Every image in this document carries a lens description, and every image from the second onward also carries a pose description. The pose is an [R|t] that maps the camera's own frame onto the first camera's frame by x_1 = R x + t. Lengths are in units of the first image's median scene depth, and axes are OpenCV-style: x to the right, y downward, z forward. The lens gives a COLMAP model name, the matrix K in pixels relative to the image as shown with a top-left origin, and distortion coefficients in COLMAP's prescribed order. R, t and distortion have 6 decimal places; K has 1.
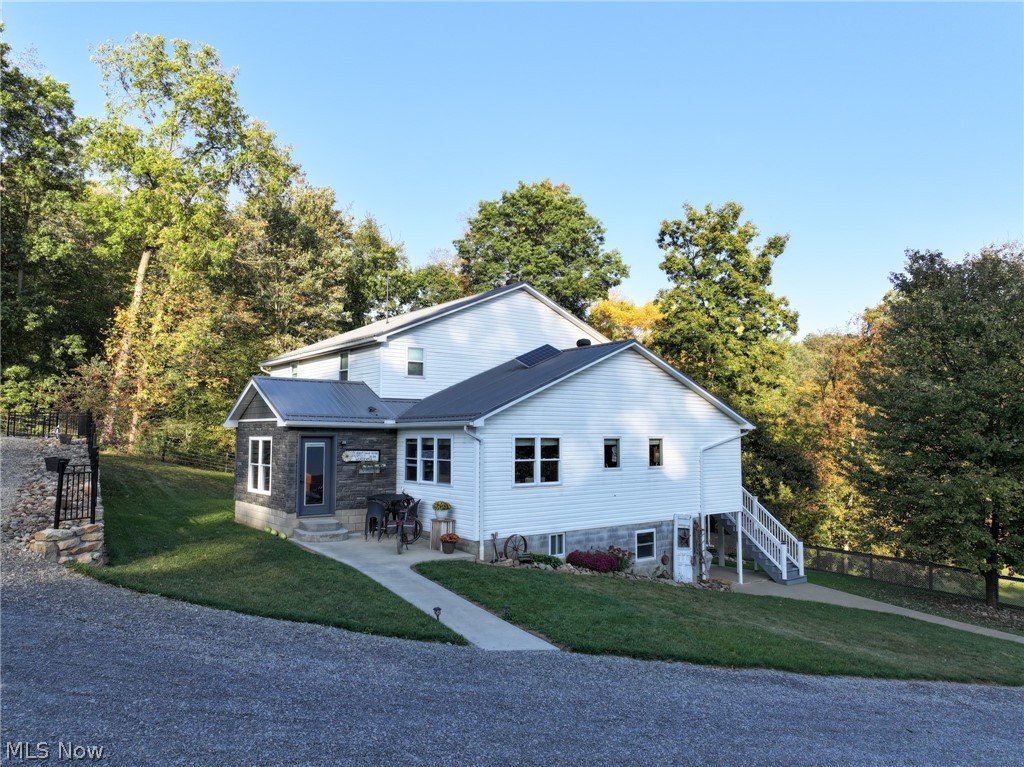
lens RADIAL K [[715.8, 0, 508.2], [0, 715.8, 379.2], [0, 0, 1]] dist [0.000948, 0.004894]
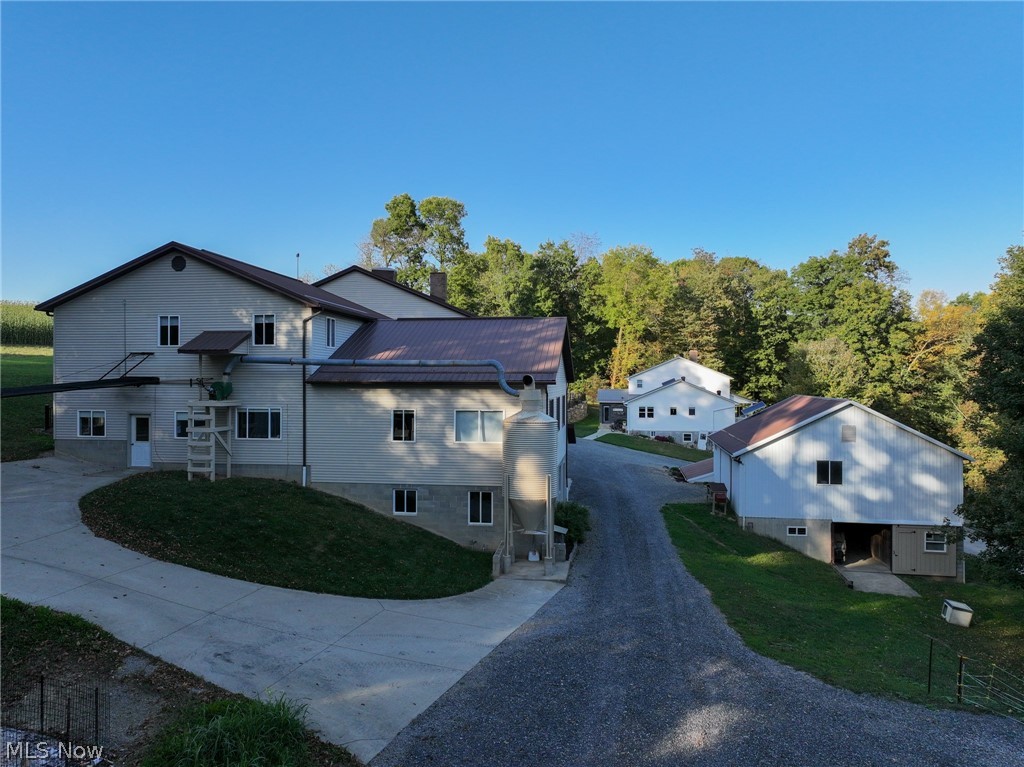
lens RADIAL K [[715.8, 0, 508.2], [0, 715.8, 379.2], [0, 0, 1]] dist [0.000948, 0.004894]
pose [[0.658029, -0.001905, -0.752990, 2.242559], [0.063422, 0.996584, 0.052901, -0.292857], [0.750317, -0.082566, 0.655902, -1.930861]]
